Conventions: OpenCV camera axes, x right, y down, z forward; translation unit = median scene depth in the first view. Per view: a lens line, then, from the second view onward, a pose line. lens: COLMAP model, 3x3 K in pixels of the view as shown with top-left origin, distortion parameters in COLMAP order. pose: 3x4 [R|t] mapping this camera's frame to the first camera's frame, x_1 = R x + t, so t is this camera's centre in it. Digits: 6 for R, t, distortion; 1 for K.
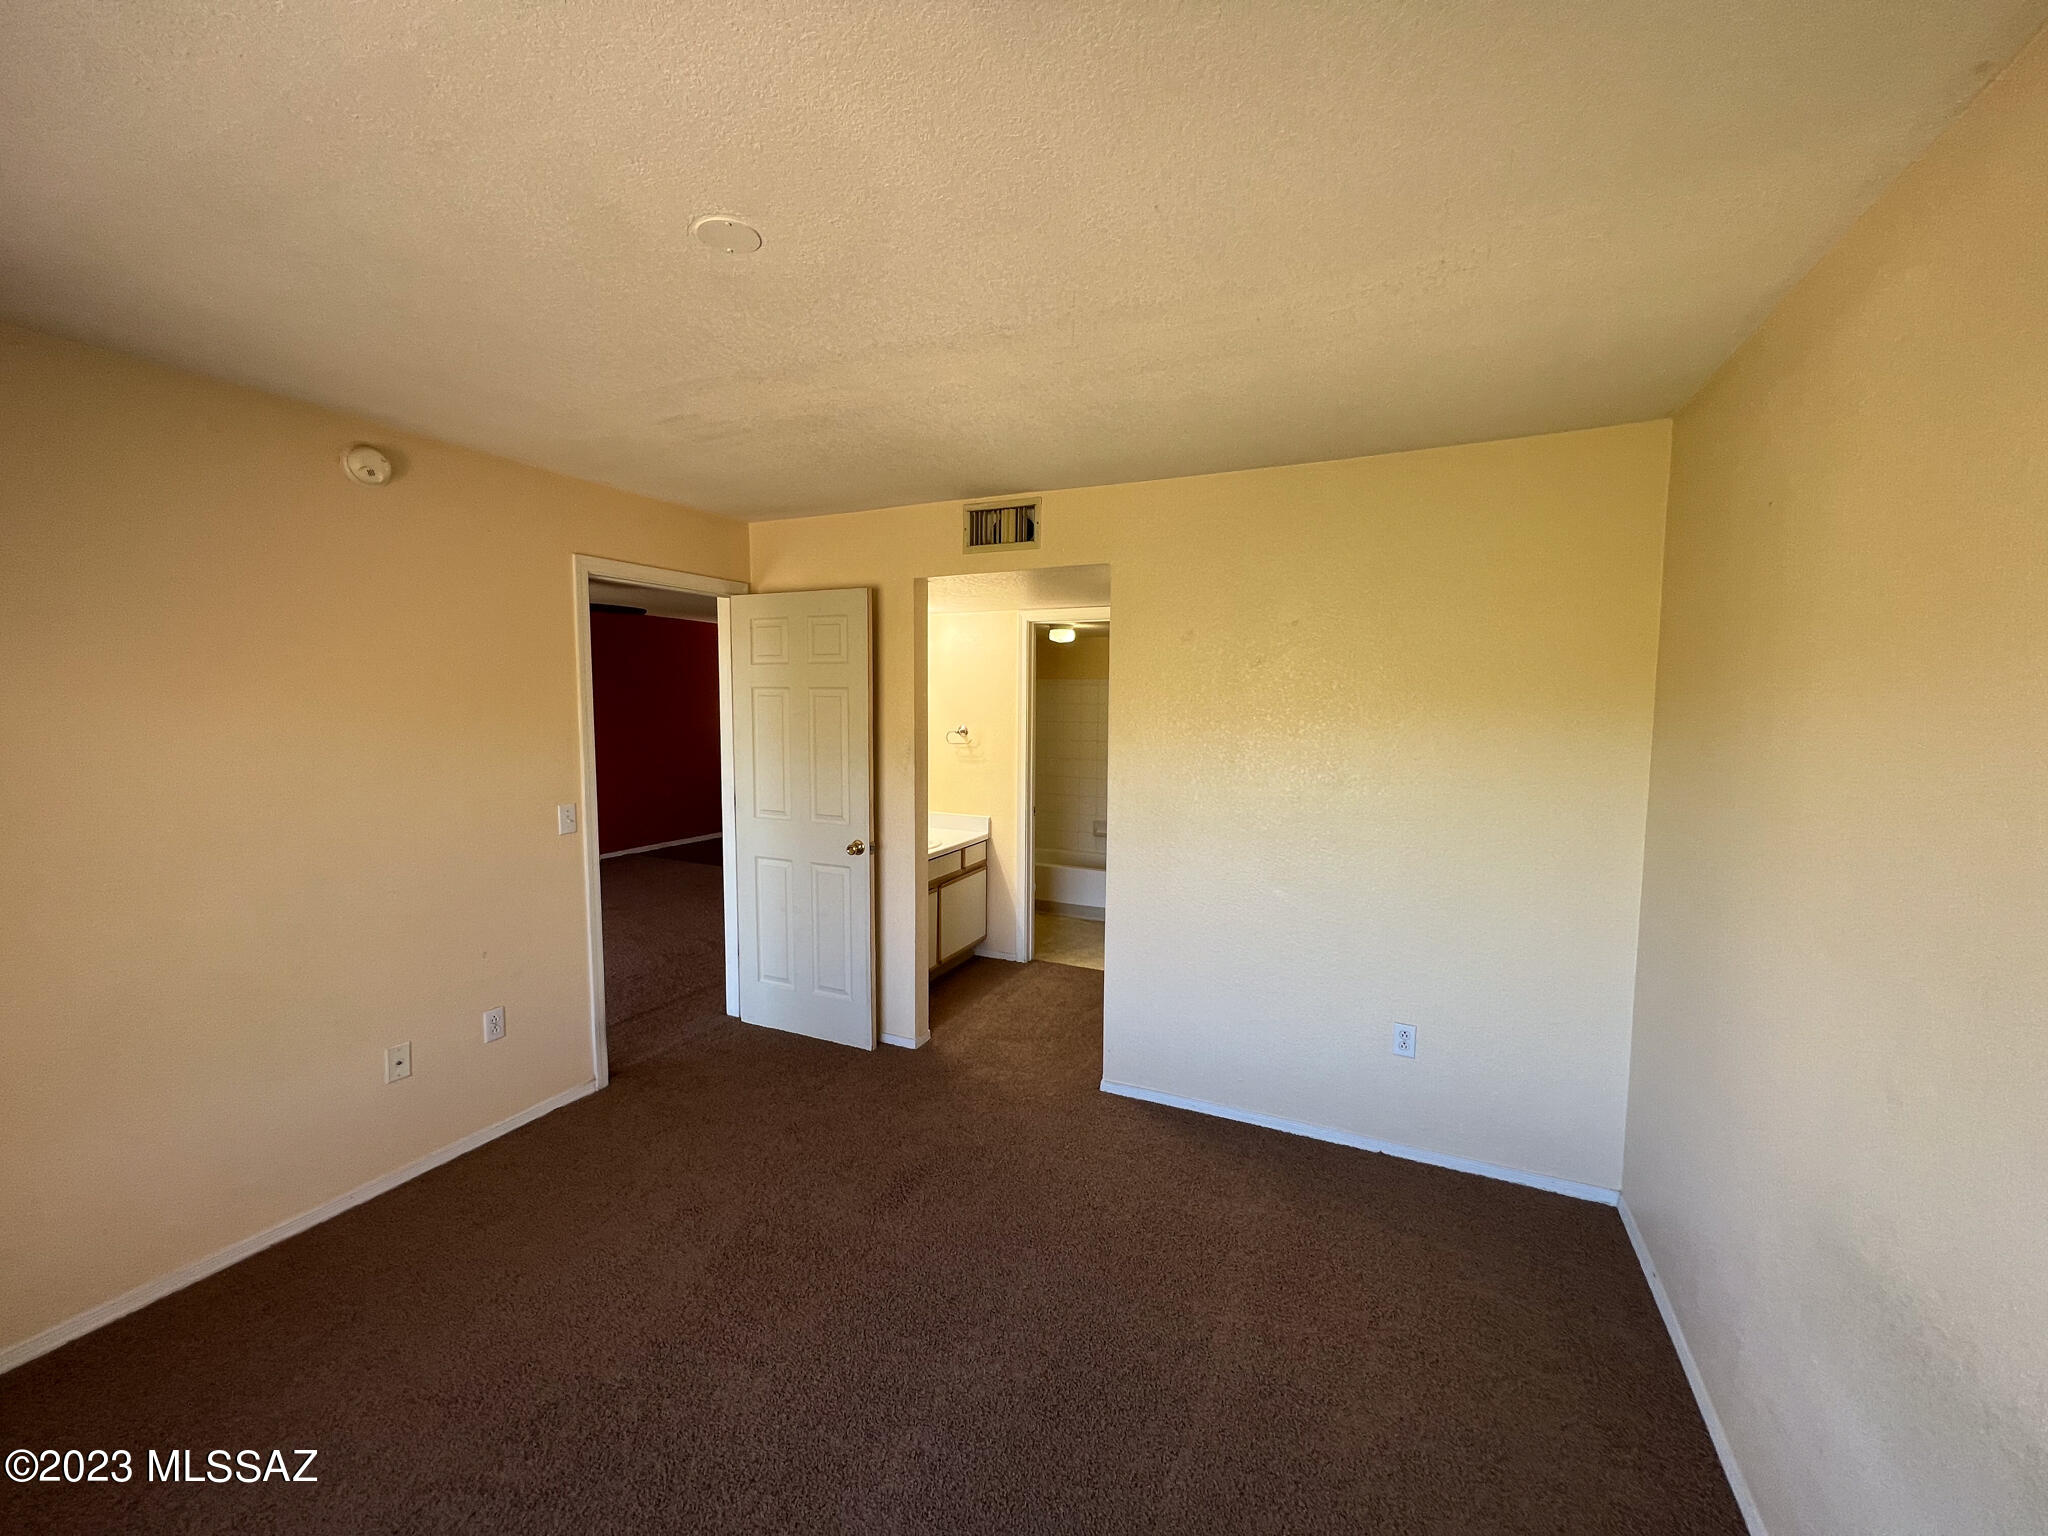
lens RADIAL K [[831.7, 0, 1024.0], [0, 831.7, 768.0], [0, 0, 1]] dist [-0.000433, -0.000055]
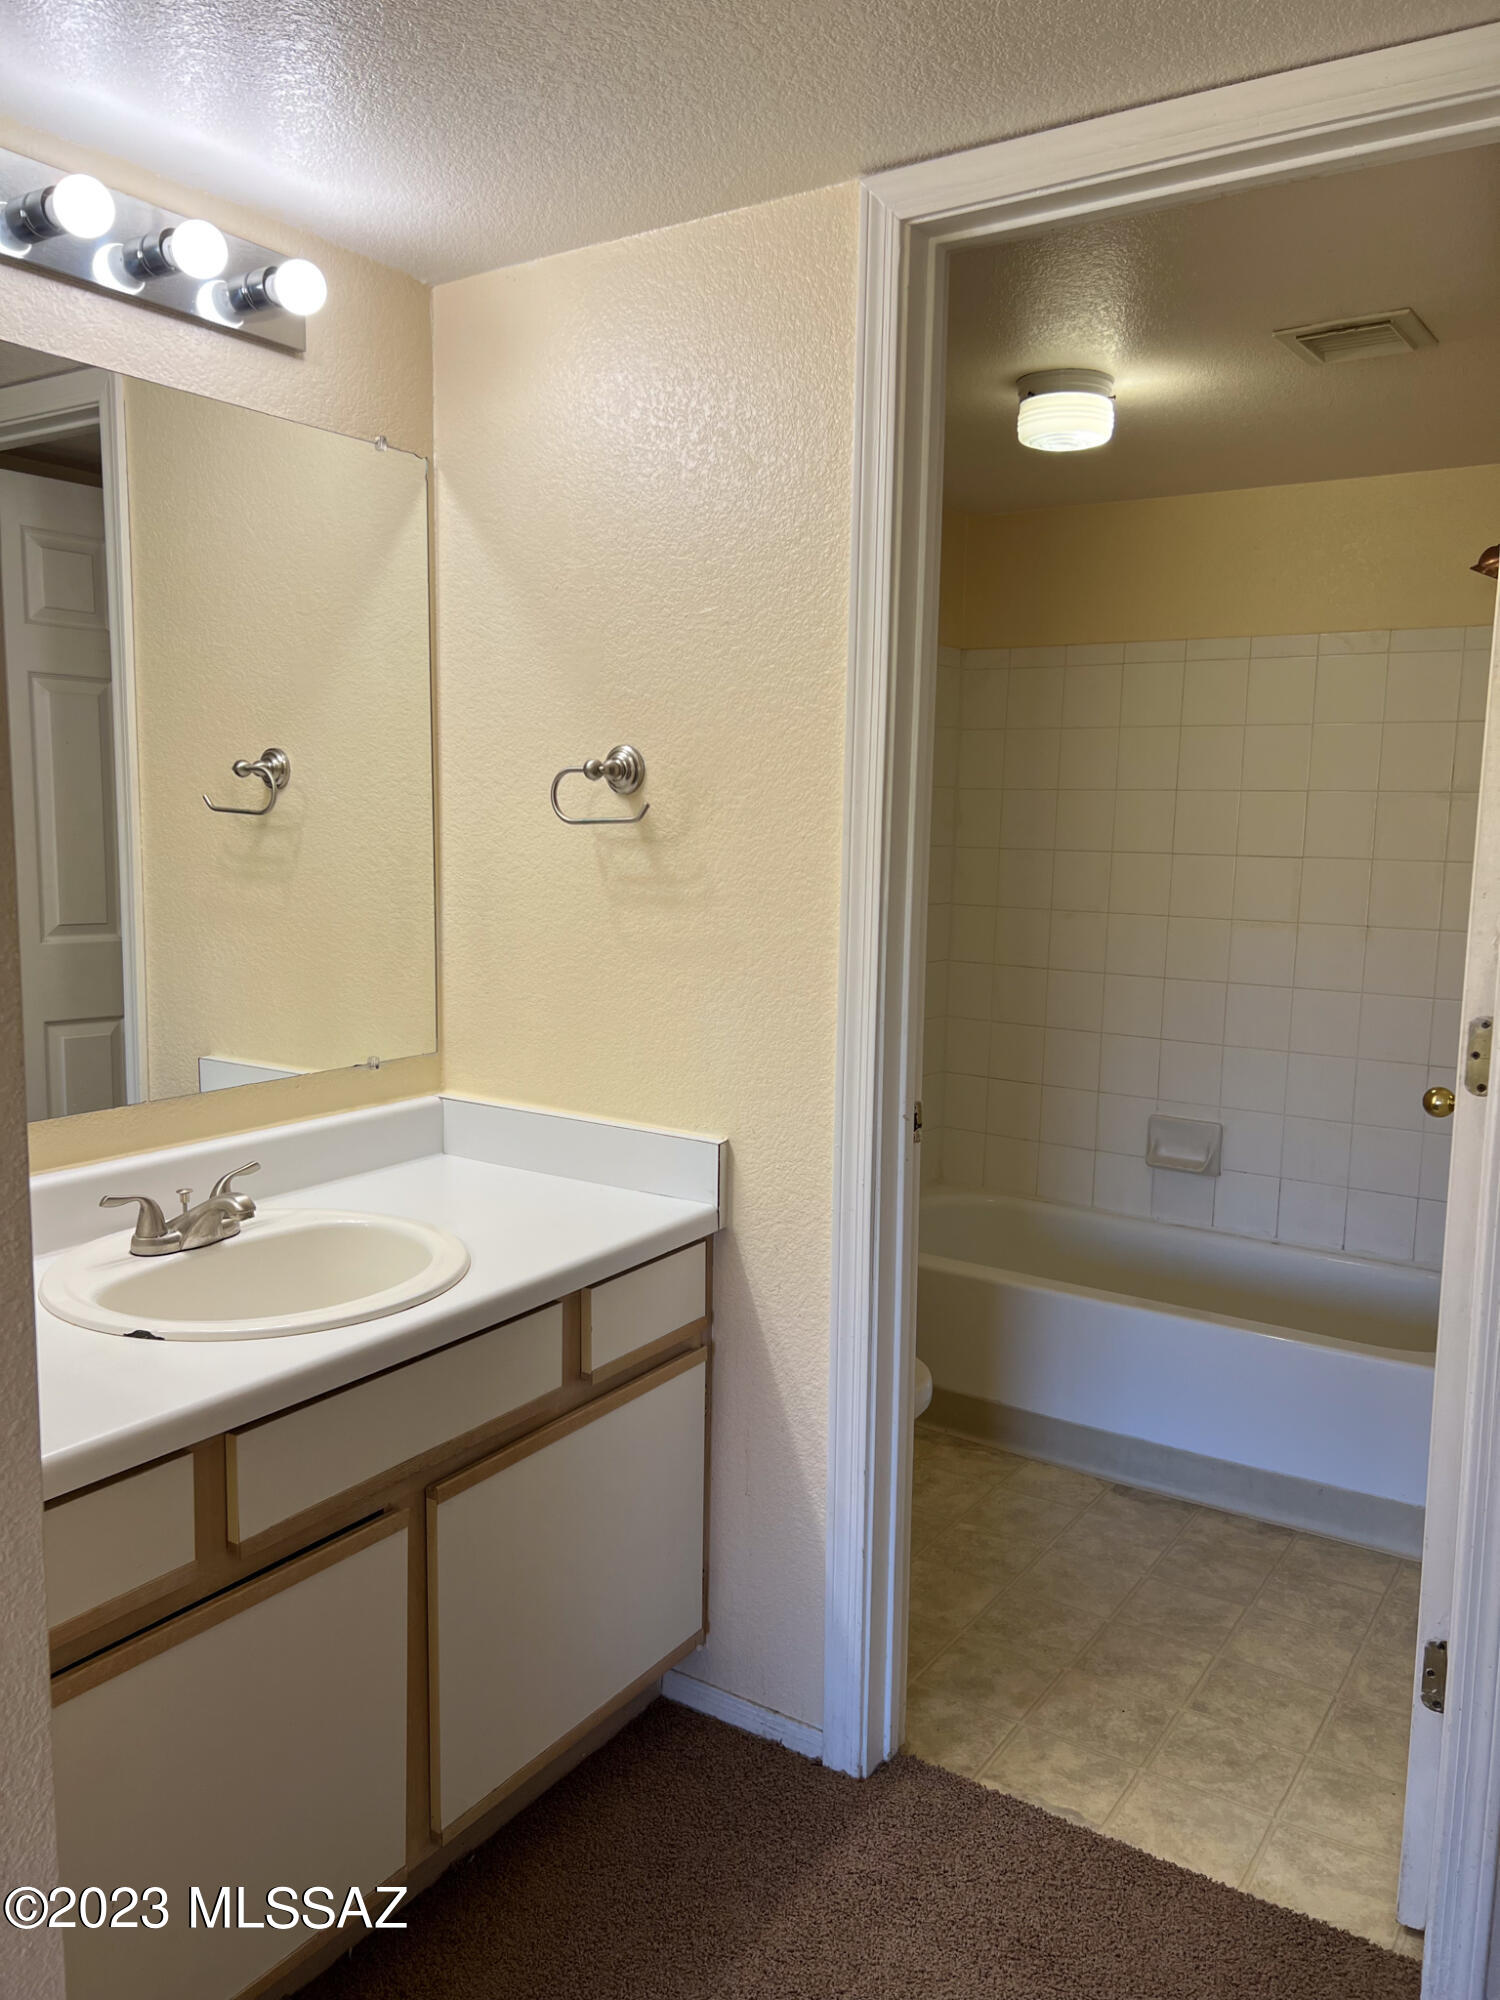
lens RADIAL K [[1533.2, 0, 750.0], [0, 1533.2, 1000.0], [0, 0, 1]] dist [0.051885, -0.000538]
pose [[0.989401, 0.028592, -0.142363, 0.026223], [-0.021838, 0.998571, 0.048782, -0.001383], [0.143554, -0.045156, 0.988612, 0.578270]]
